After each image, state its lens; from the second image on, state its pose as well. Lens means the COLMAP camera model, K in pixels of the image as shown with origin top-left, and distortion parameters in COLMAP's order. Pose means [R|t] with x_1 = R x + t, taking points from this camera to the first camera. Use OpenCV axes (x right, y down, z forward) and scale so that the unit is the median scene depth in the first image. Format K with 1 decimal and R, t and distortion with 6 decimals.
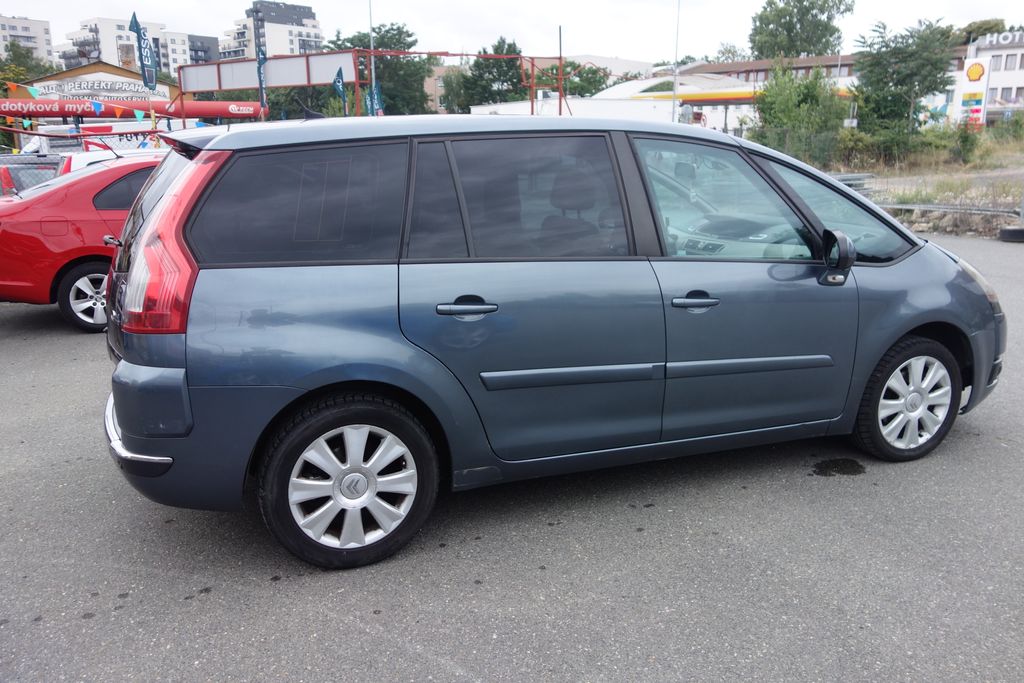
lens RADIAL K [[808.2, 0, 510.4], [0, 808.2, 346.2], [0, 0, 1]] dist [0.007345, -0.005541]
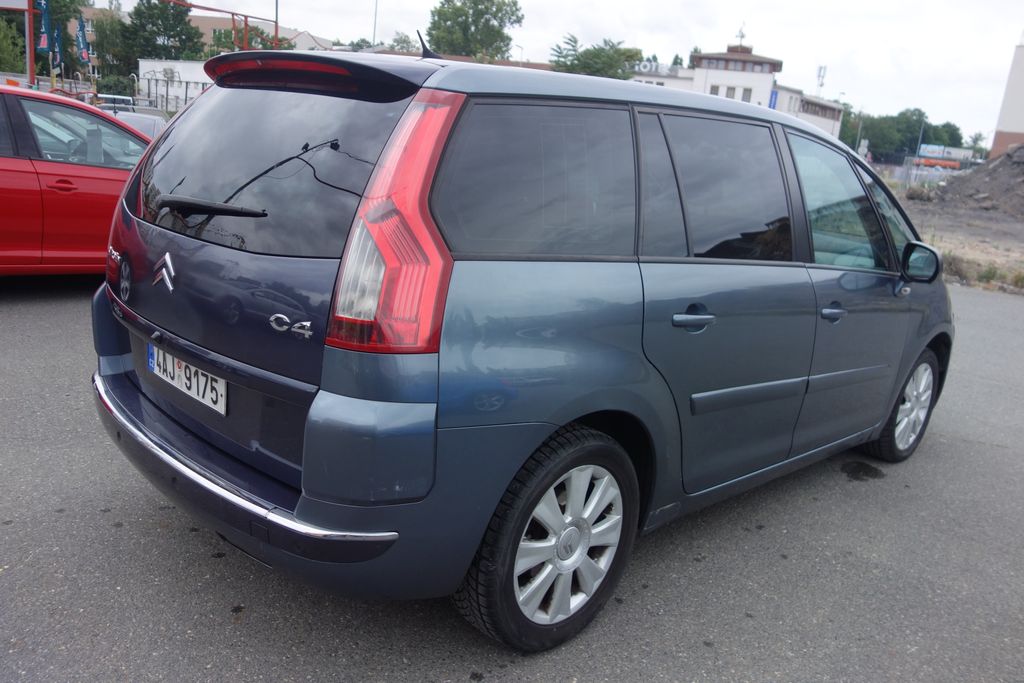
lens RADIAL K [[808.2, 0, 507.2], [0, 808.2, 345.9], [0, 0, 1]] dist [0.007345, -0.005541]
pose [[0.918455, 0.003842, 0.395507, -0.142442], [-0.011786, 0.999775, 0.017658, -0.007928], [-0.395350, -0.020880, 0.918293, 0.078880]]
